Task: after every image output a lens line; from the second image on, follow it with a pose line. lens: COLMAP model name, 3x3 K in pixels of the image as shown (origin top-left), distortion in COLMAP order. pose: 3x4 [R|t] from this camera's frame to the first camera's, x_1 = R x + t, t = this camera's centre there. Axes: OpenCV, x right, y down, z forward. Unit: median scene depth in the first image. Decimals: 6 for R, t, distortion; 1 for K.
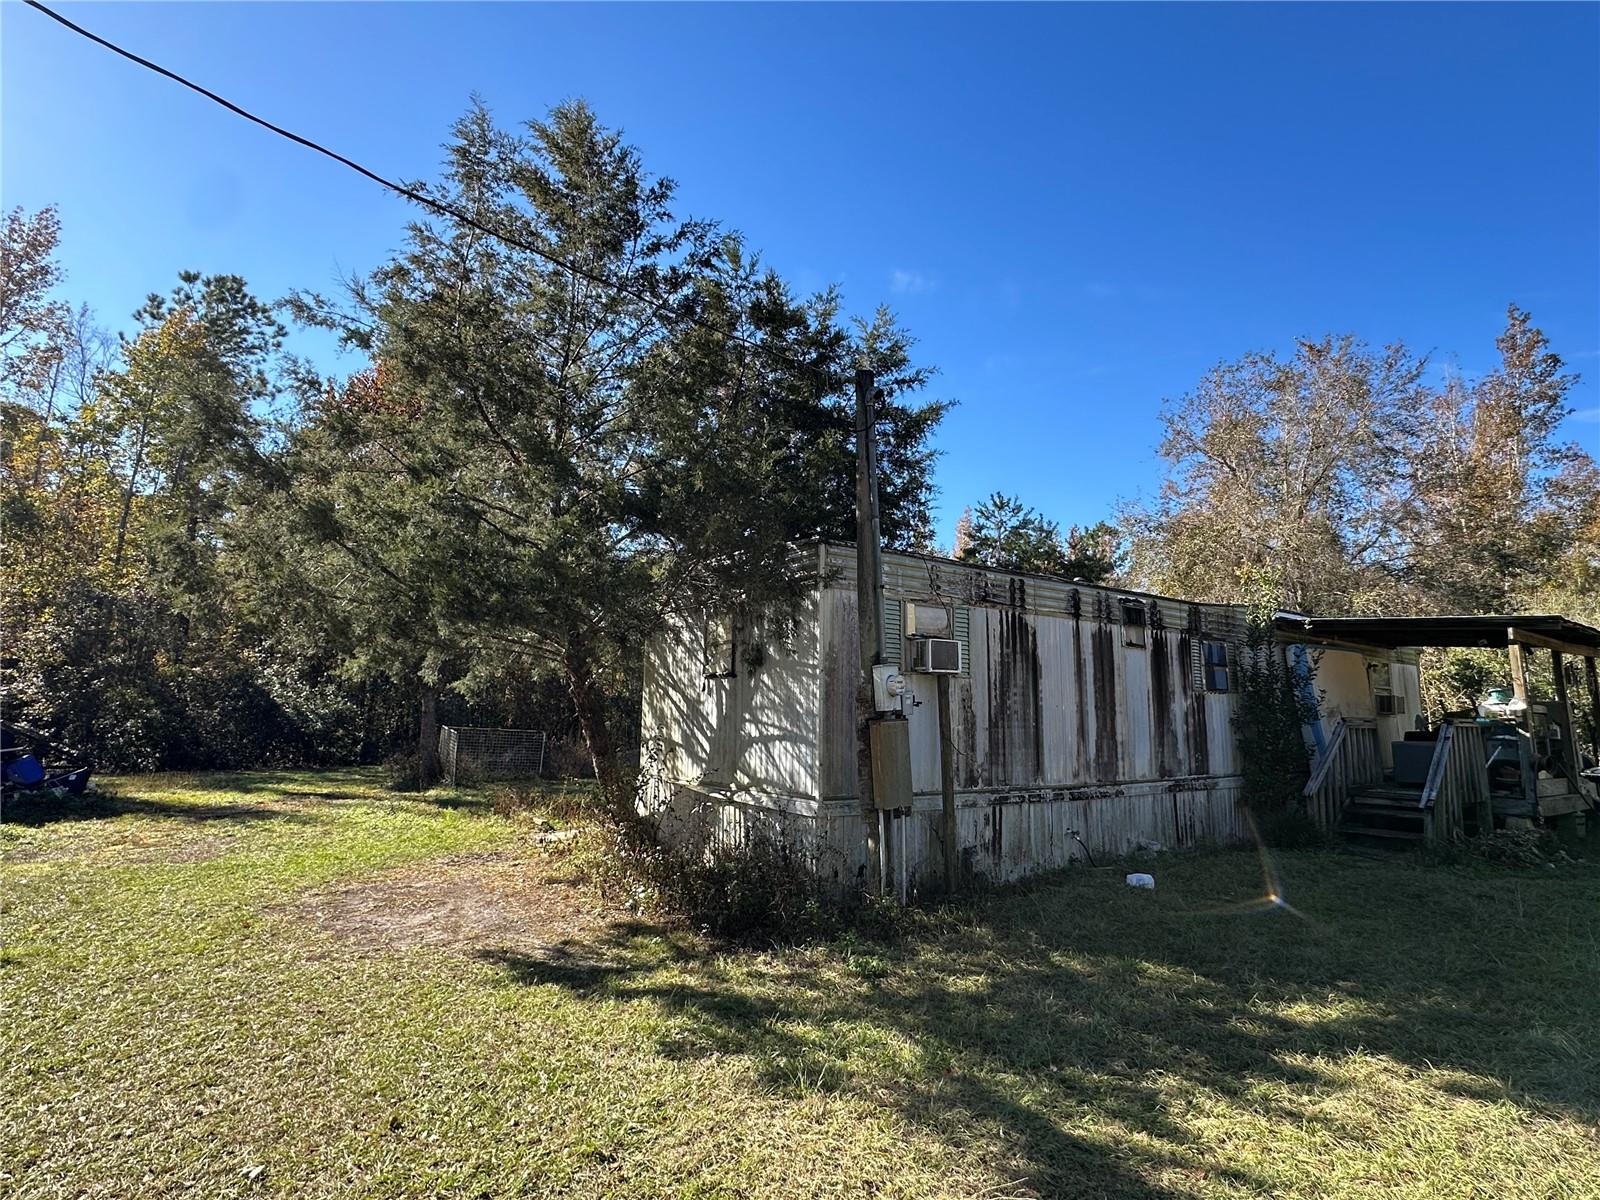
lens RADIAL K [[791.0, 0, 800.0], [0, 791.0, 600.0], [0, 0, 1]] dist [-0.025615, 0.000939]
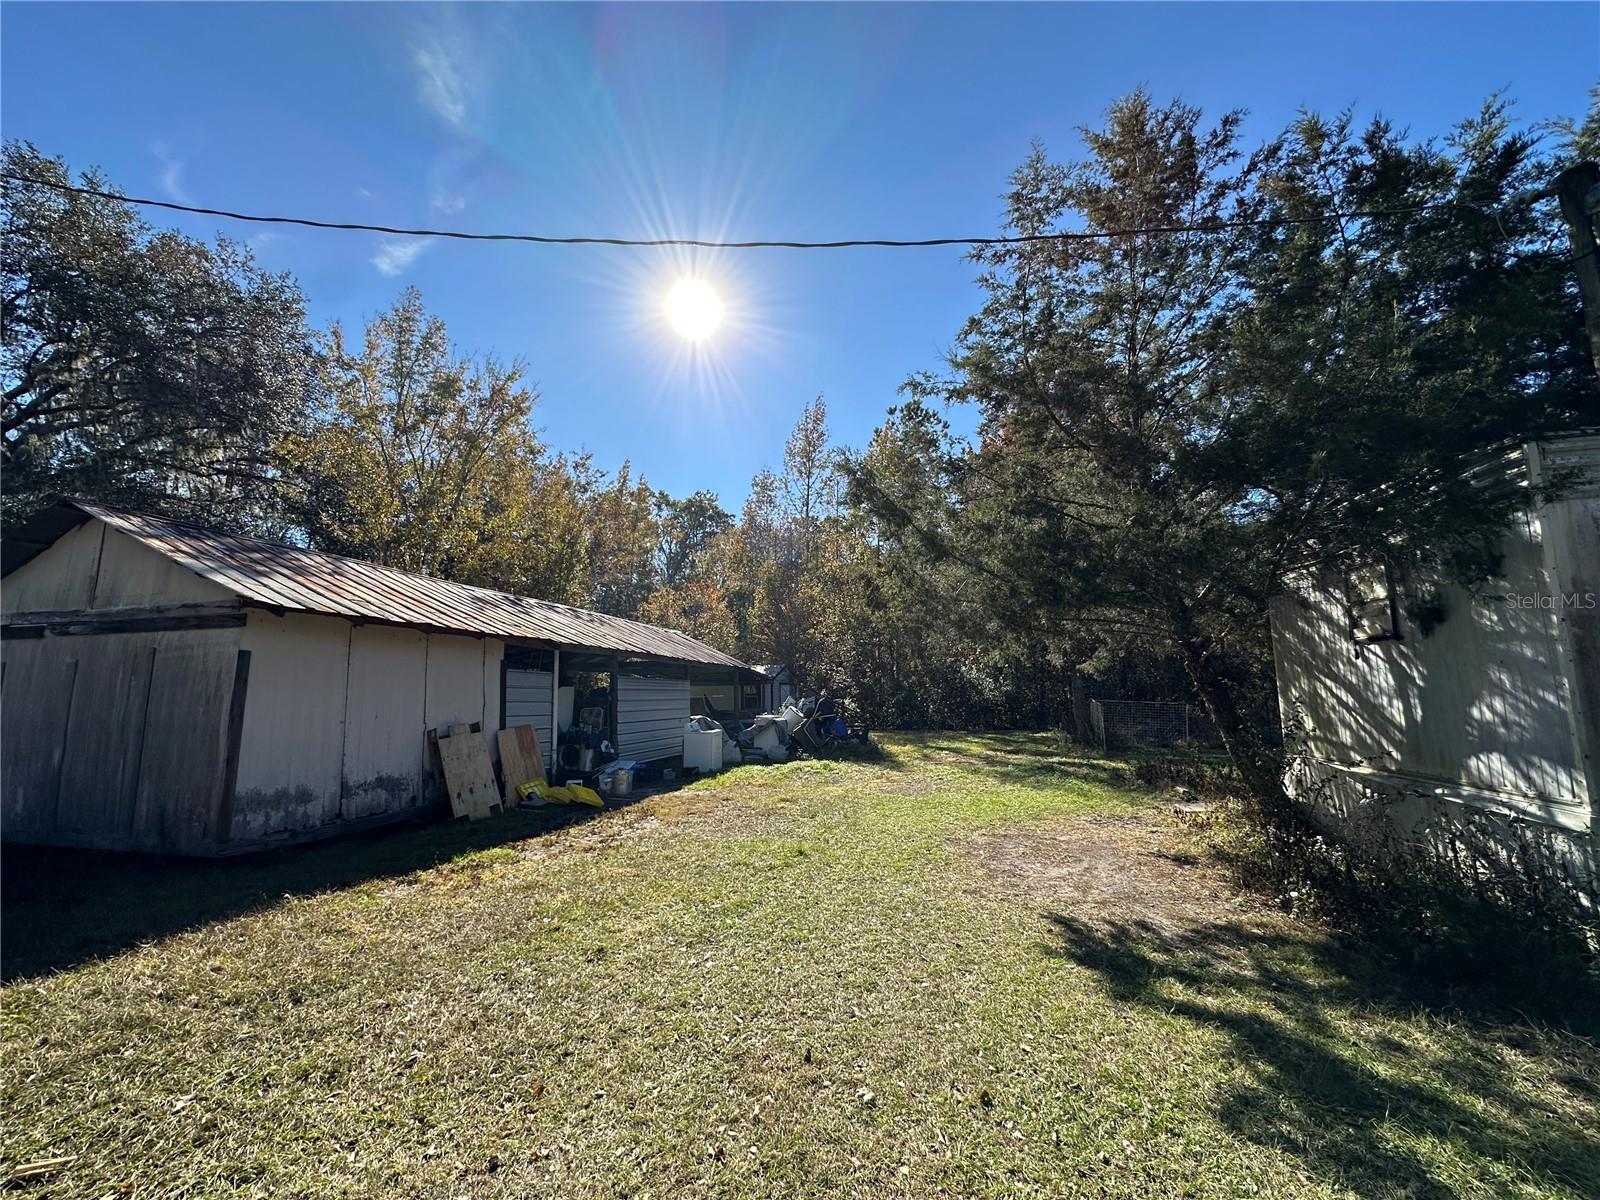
lens RADIAL K [[642.4, 0, 800.0], [0, 642.4, 600.0], [0, 0, 1]] dist [-0.000956, -0.004161]
pose [[0.656120, -0.115733, -0.745730, 0.007149], [0.119799, 0.991613, -0.048489, 0.017906], [0.745087, -0.057523, 0.664482, 0.126507]]
